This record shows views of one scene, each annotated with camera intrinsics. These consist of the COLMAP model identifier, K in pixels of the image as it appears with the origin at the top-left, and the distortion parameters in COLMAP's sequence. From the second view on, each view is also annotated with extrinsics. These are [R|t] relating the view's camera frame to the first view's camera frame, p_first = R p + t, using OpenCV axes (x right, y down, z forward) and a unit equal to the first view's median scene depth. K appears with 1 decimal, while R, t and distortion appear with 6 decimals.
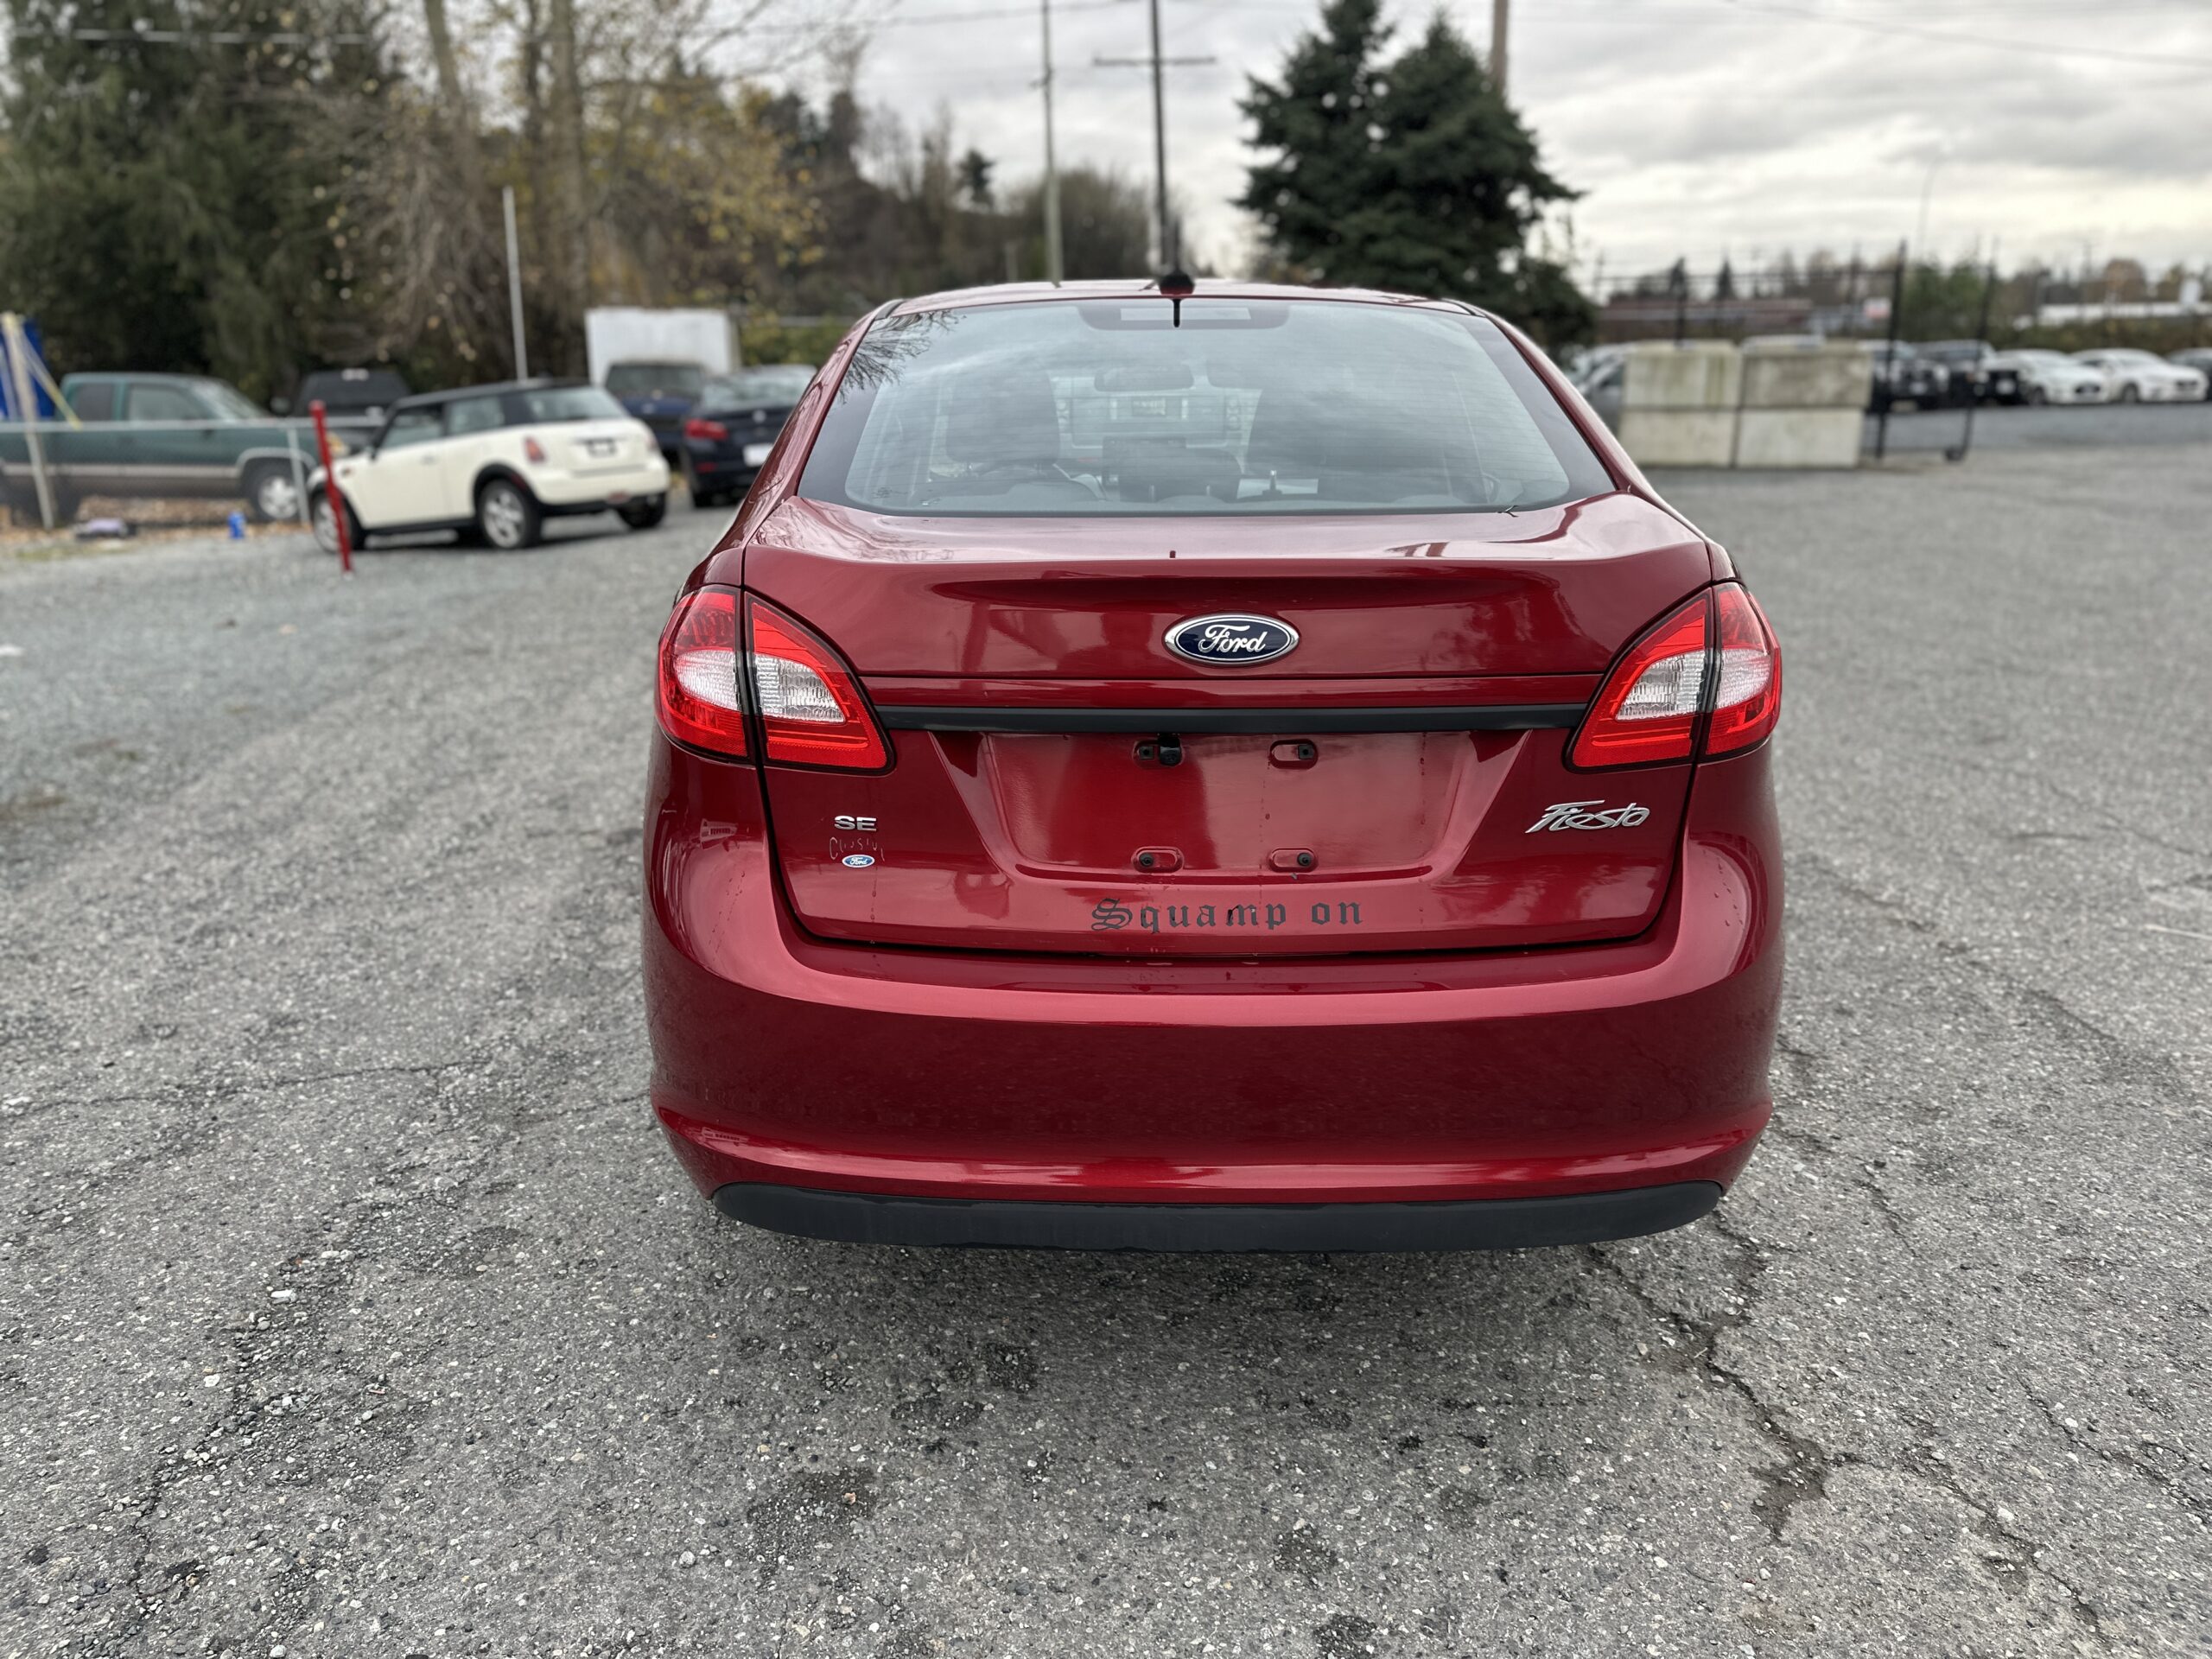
lens RADIAL K [[1560.1, 0, 1099.8], [0, 1560.1, 842.9], [0, 0, 1]] dist [0.020095, -0.024551]
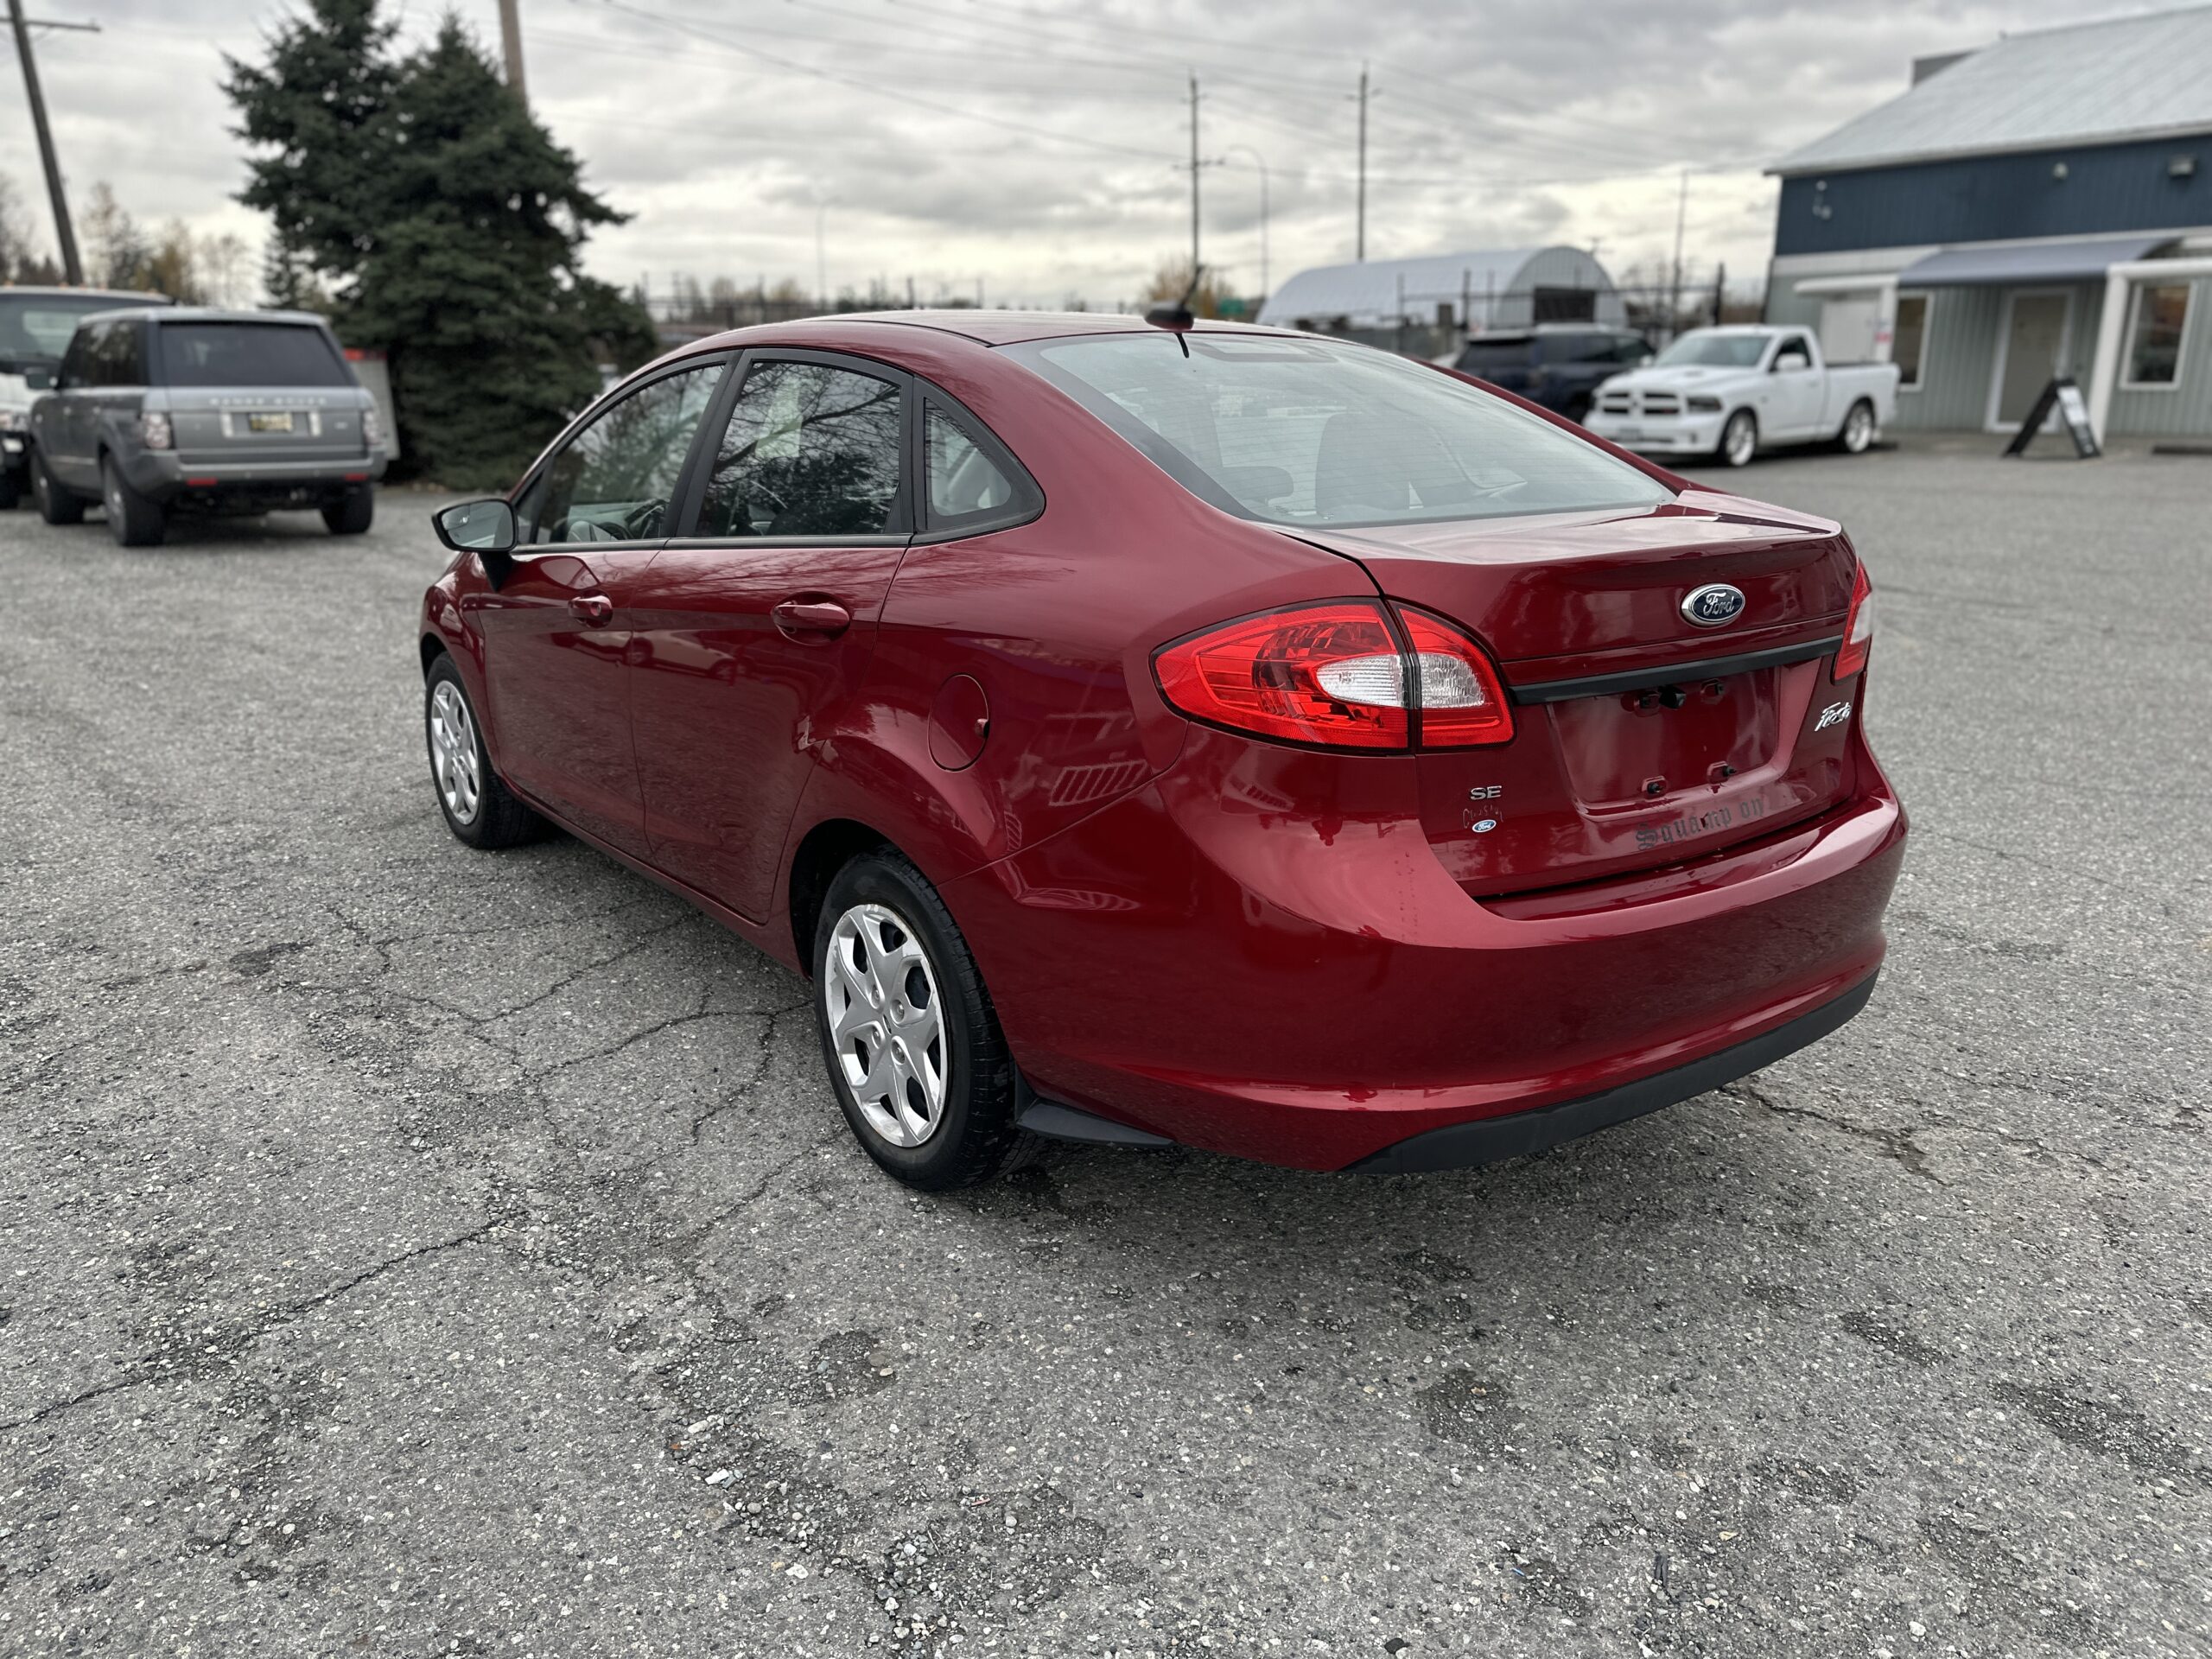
lens RADIAL K [[1560.1, 0, 1078.5], [0, 1560.1, 852.7], [0, 0, 1]] dist [0.020095, -0.024551]
pose [[0.808929, -0.161188, 0.565379, -0.573324], [0.164369, 0.985338, 0.045742, -0.038349], [-0.564462, 0.055928, 0.823562, 0.123618]]
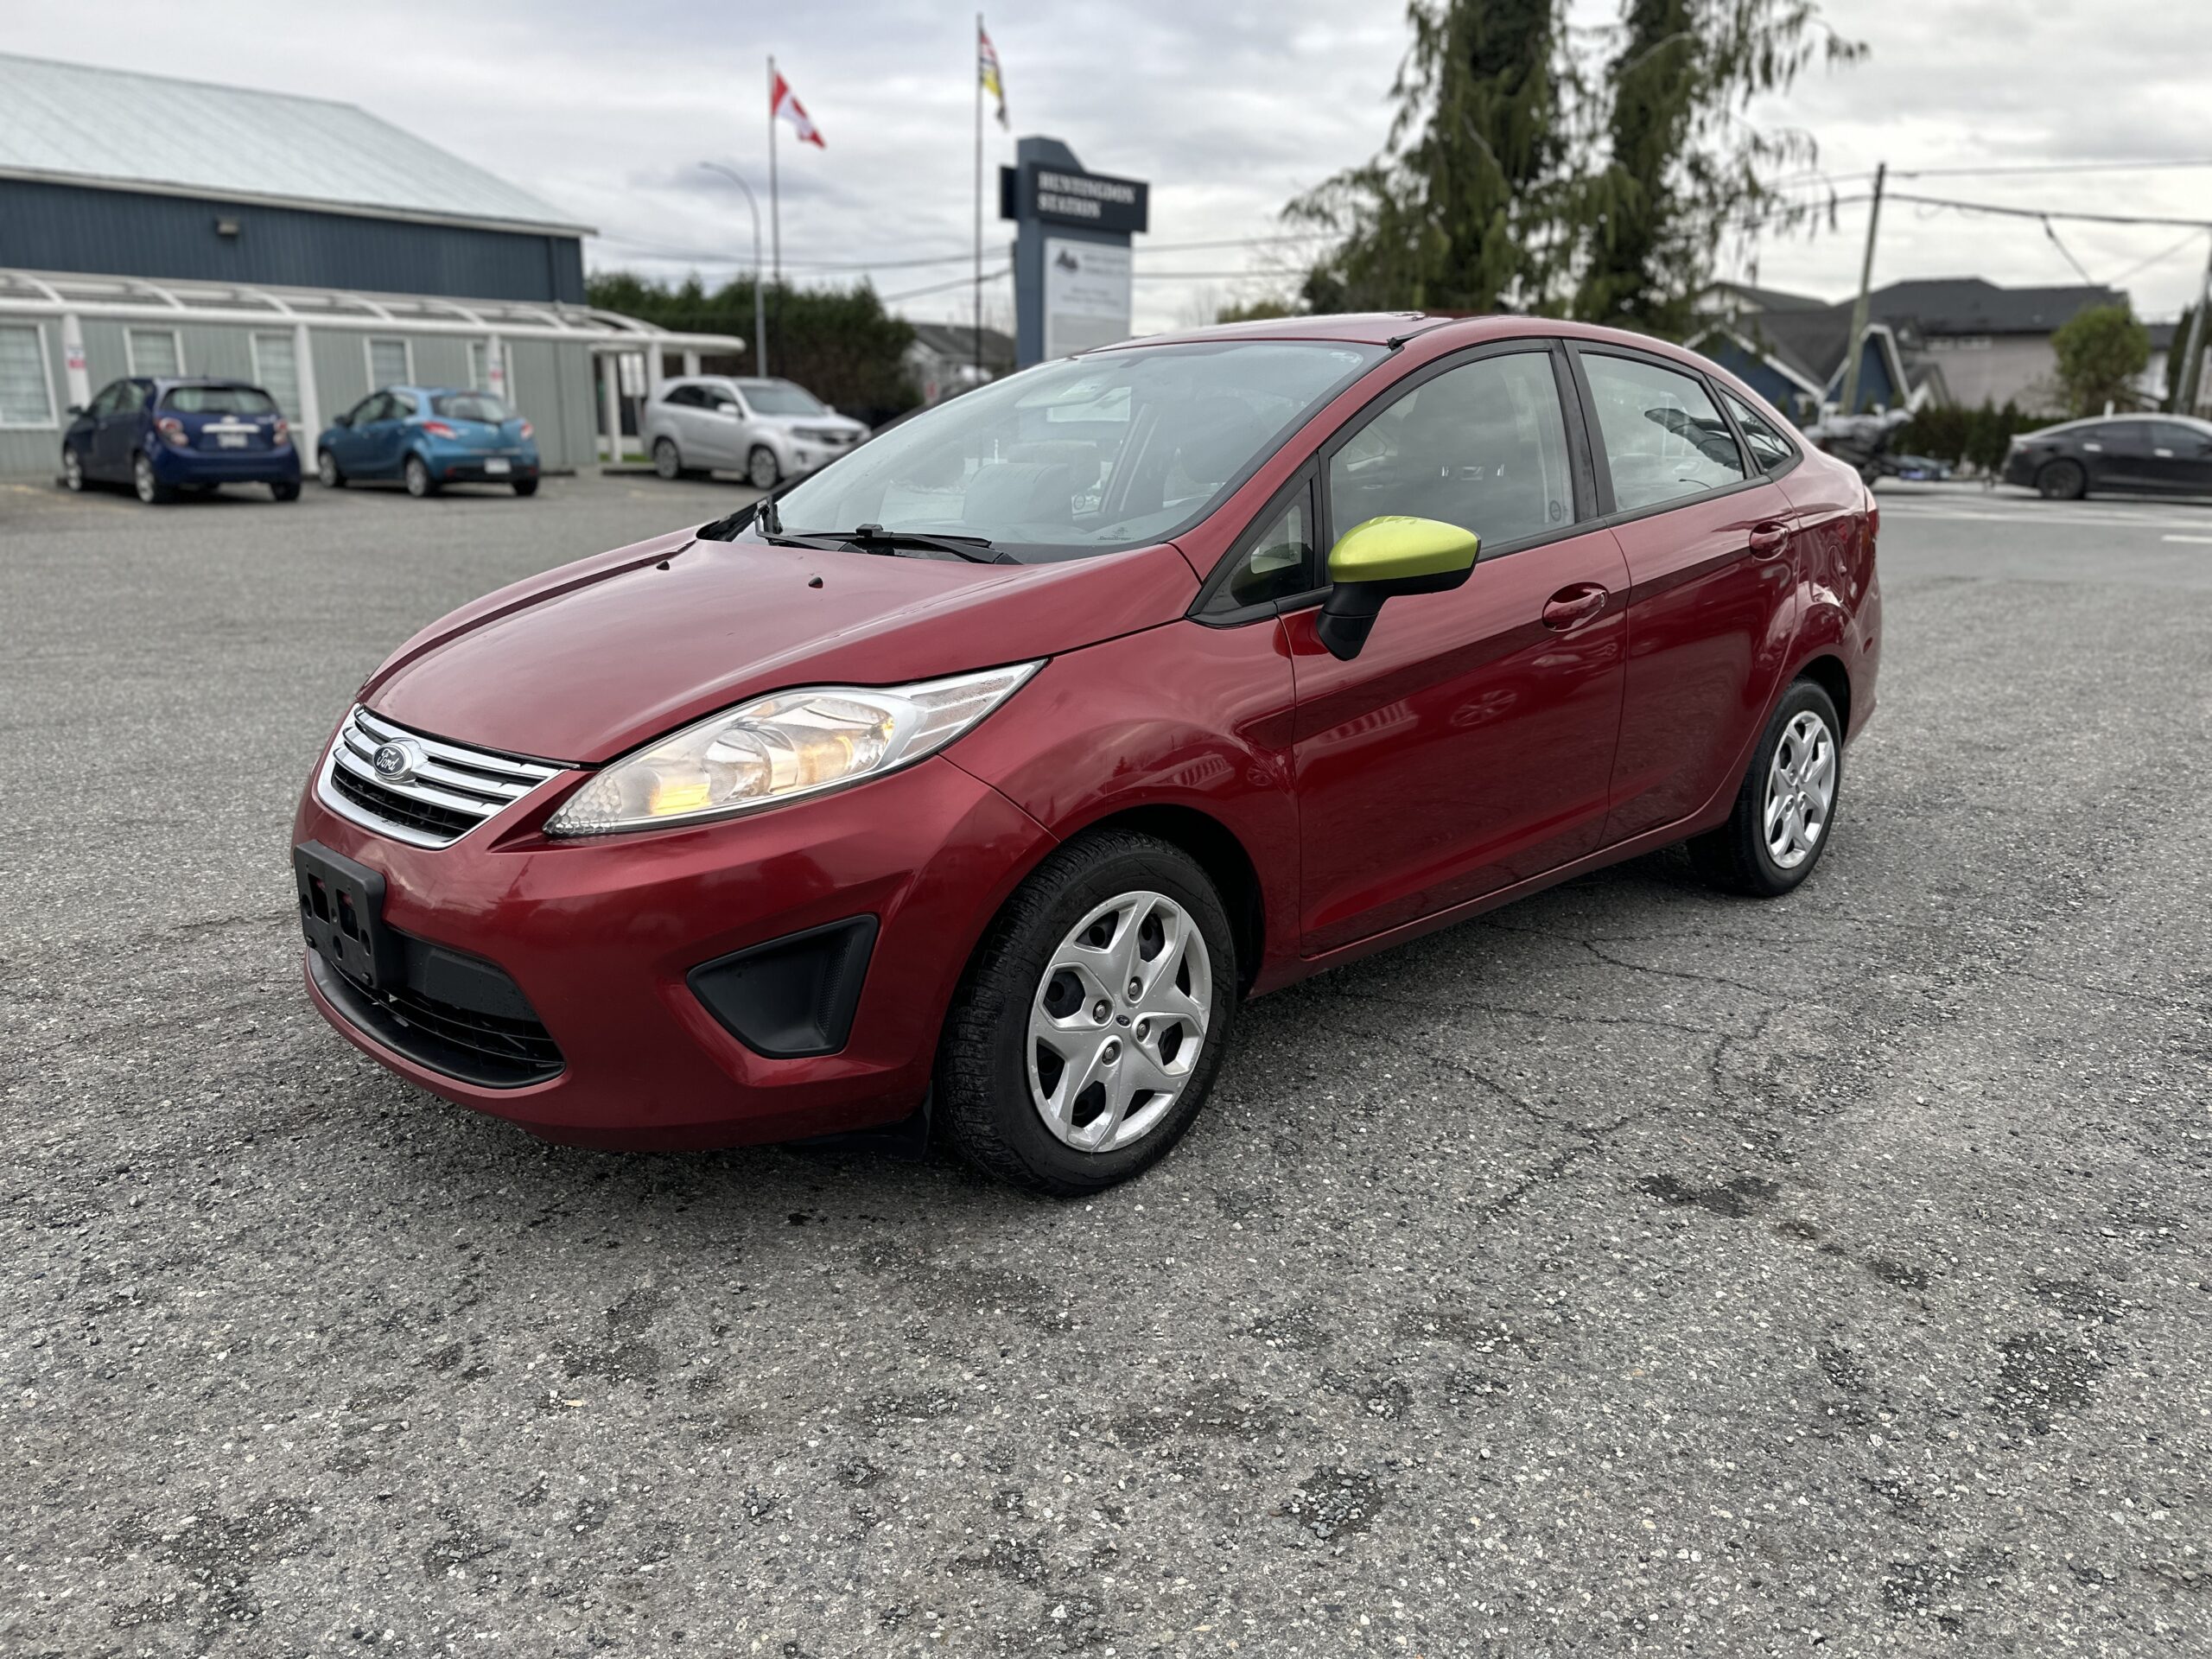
lens RADIAL K [[1560.1, 0, 1117.7], [0, 1560.1, 837.9], [0, 0, 1]] dist [0.020095, -0.024551]
pose [[-0.695834, -0.167430, 0.698414, -0.721687], [0.208389, 0.883545, 0.419430, -0.543594], [-0.687306, 0.437396, -0.579910, 1.986018]]
